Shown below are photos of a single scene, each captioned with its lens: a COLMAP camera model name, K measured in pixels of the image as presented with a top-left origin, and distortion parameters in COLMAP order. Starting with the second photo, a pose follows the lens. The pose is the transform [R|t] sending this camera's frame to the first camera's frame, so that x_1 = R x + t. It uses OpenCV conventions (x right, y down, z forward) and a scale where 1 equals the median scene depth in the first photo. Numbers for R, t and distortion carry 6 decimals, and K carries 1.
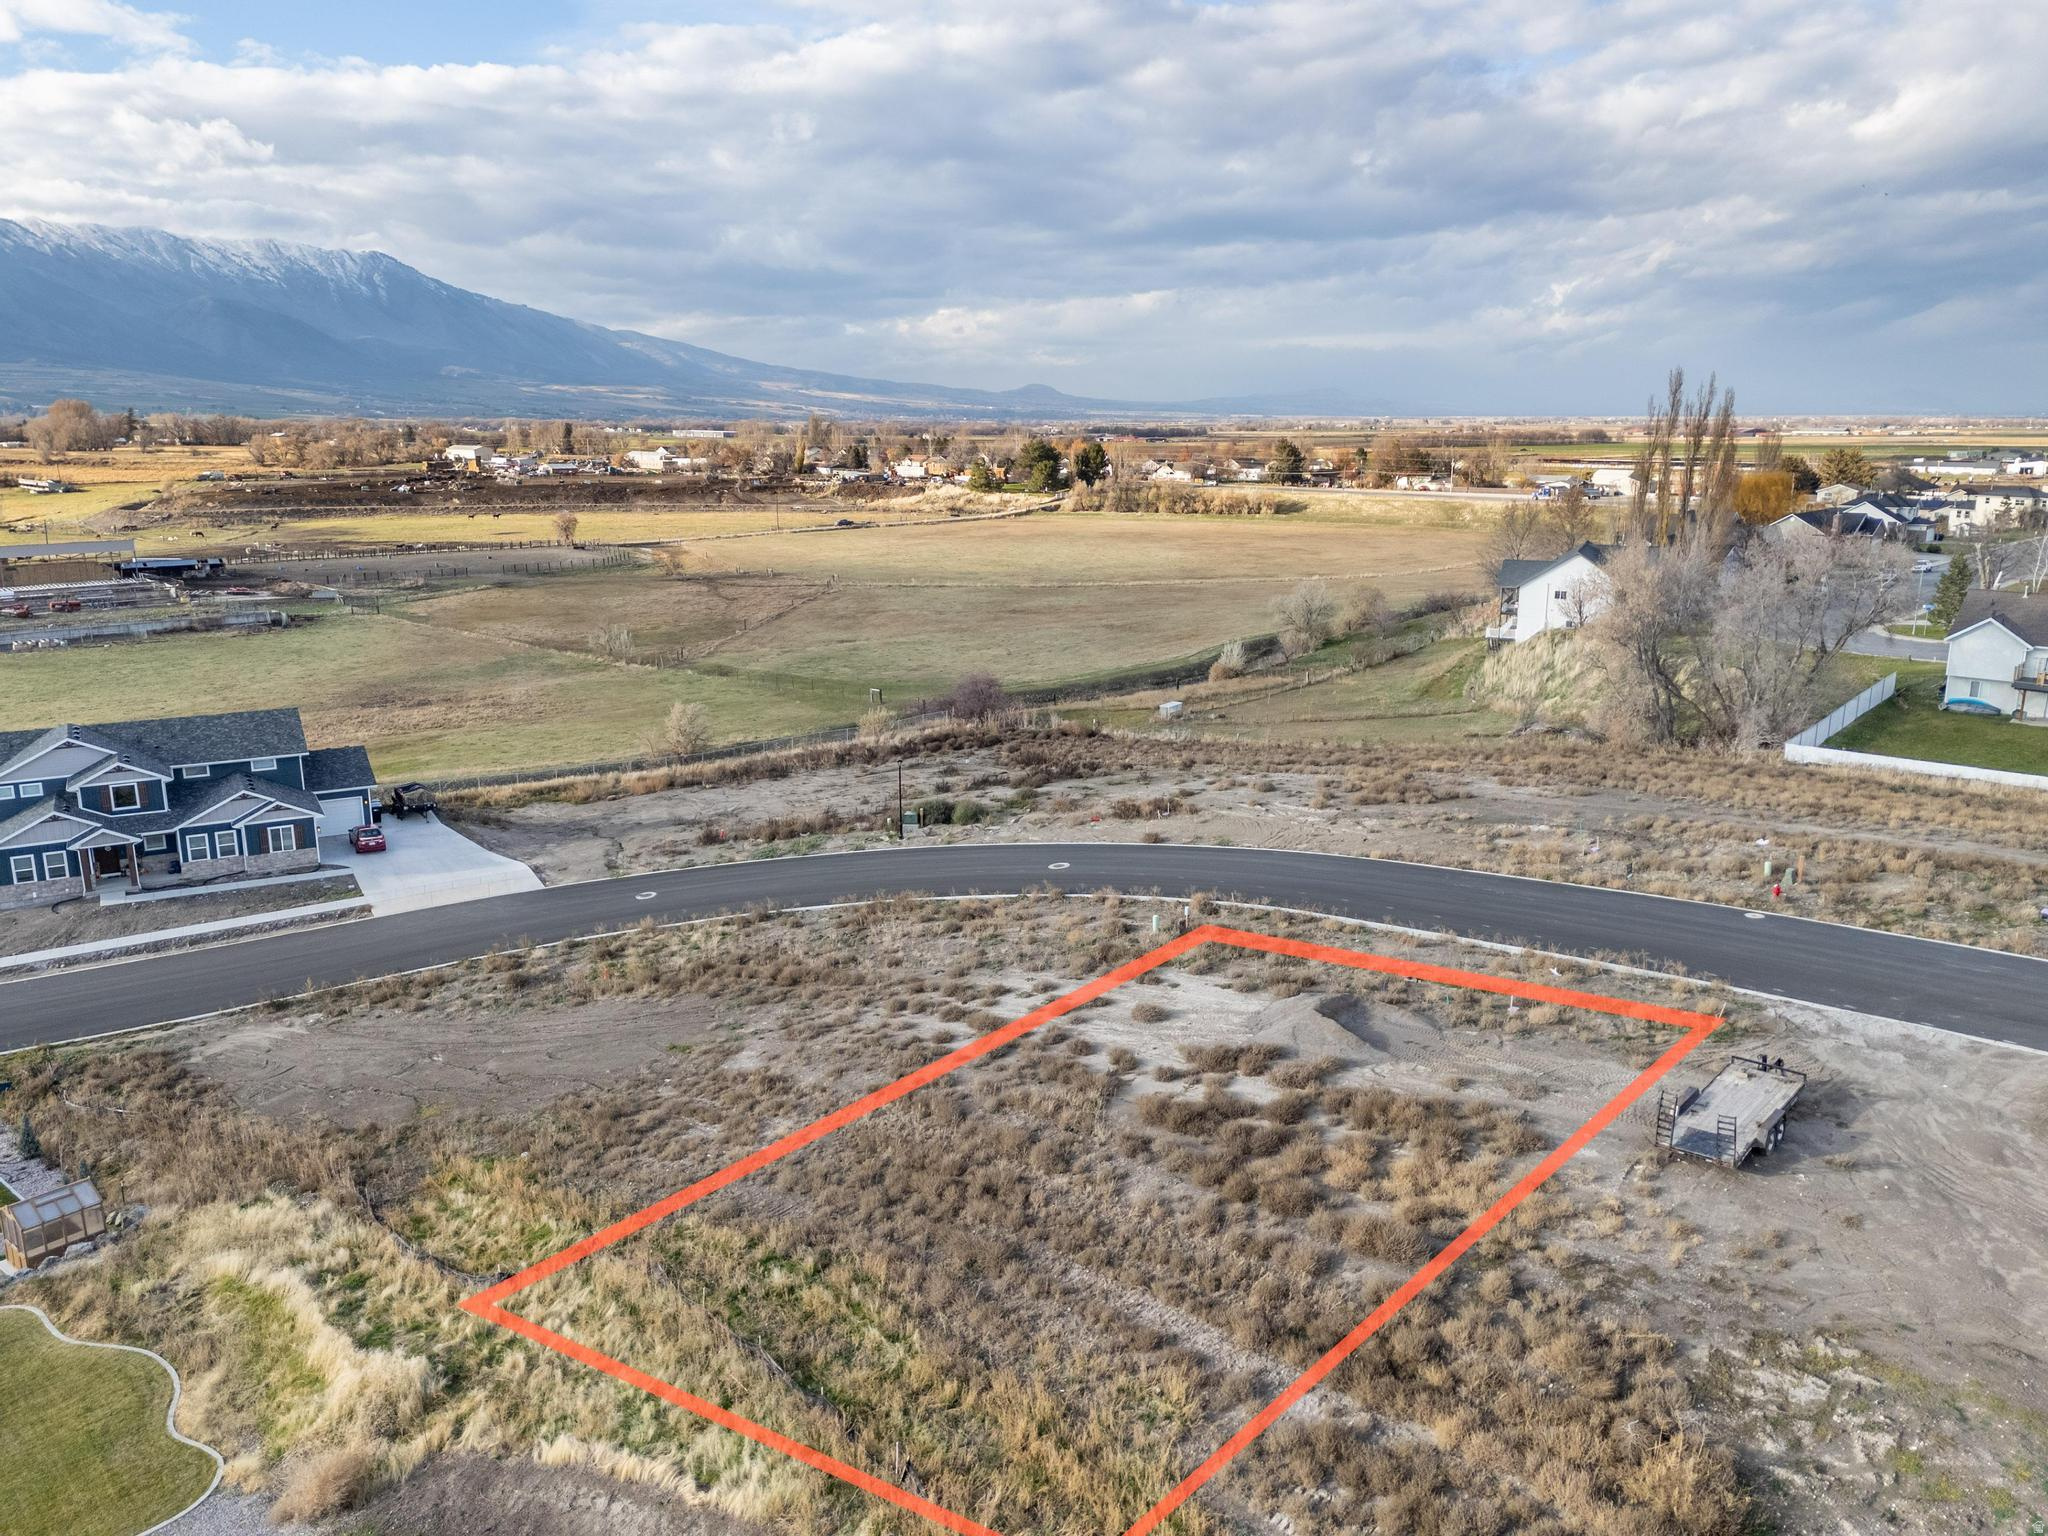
lens RADIAL K [[1491.0, 0, 1034.8], [0, 1491.0, 762.3], [0, 0, 1]] dist [0.081553, -0.072699]
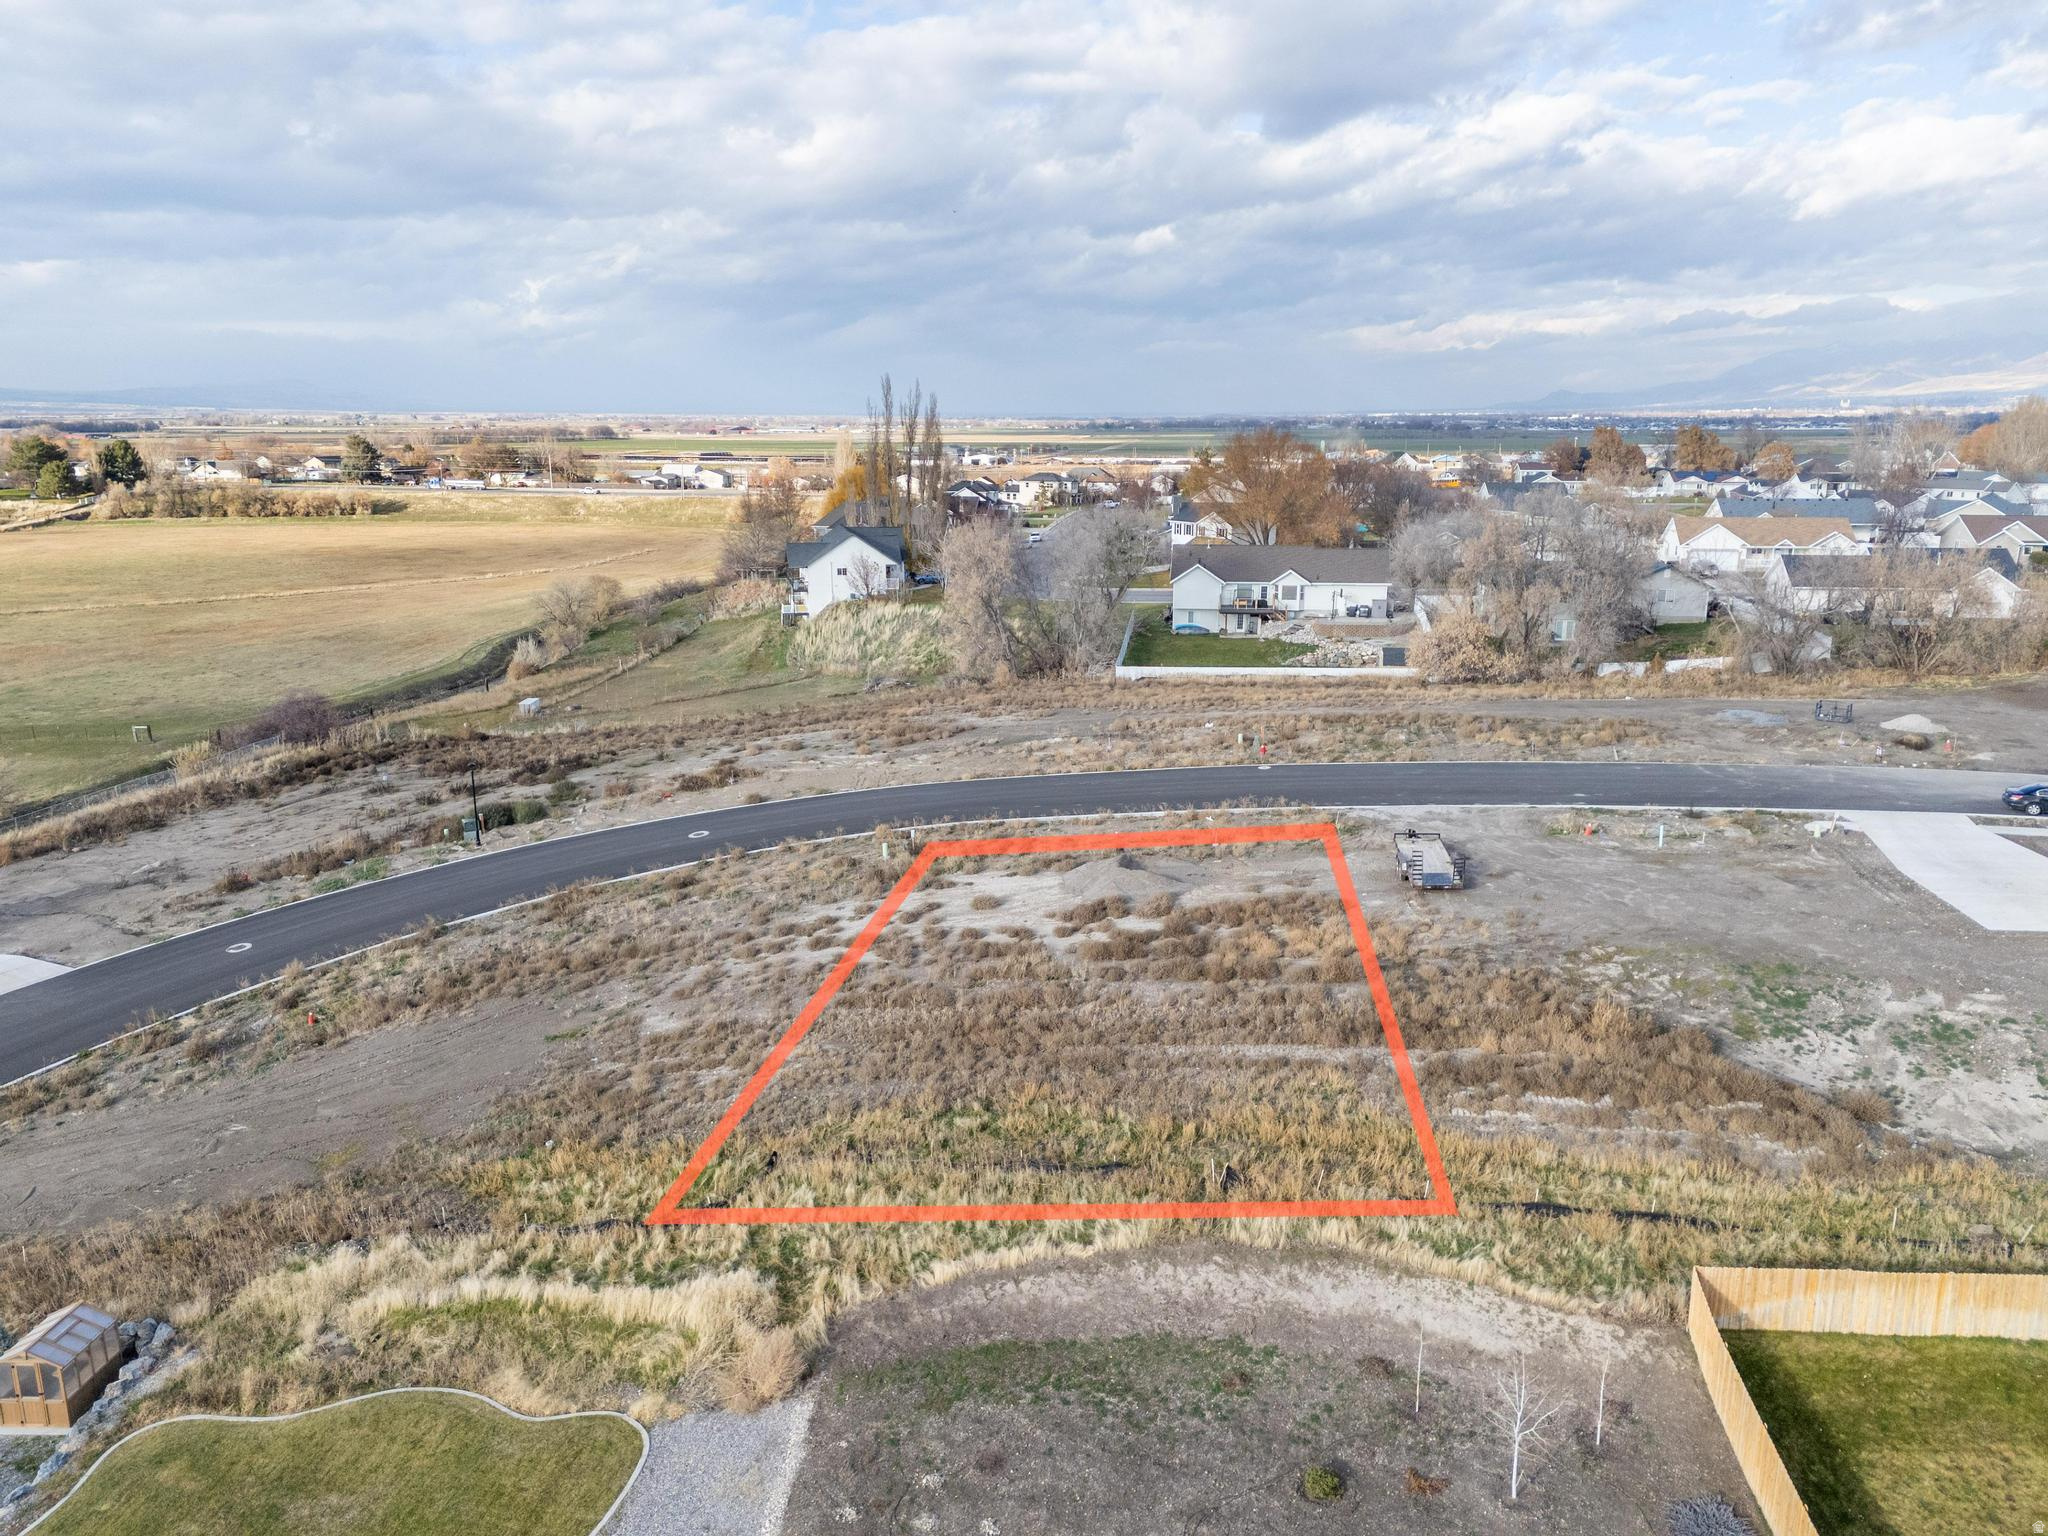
lens RADIAL K [[1479.5, 0, 1034.4], [0, 1479.5, 796.2], [0, 0, 1]] dist [0.090743, -0.087120]
pose [[0.806530, -0.150120, 0.571816, -0.178787], [0.135966, 0.988397, 0.067709, 0.001472], [-0.575346, 0.023138, 0.817583, -0.005151]]
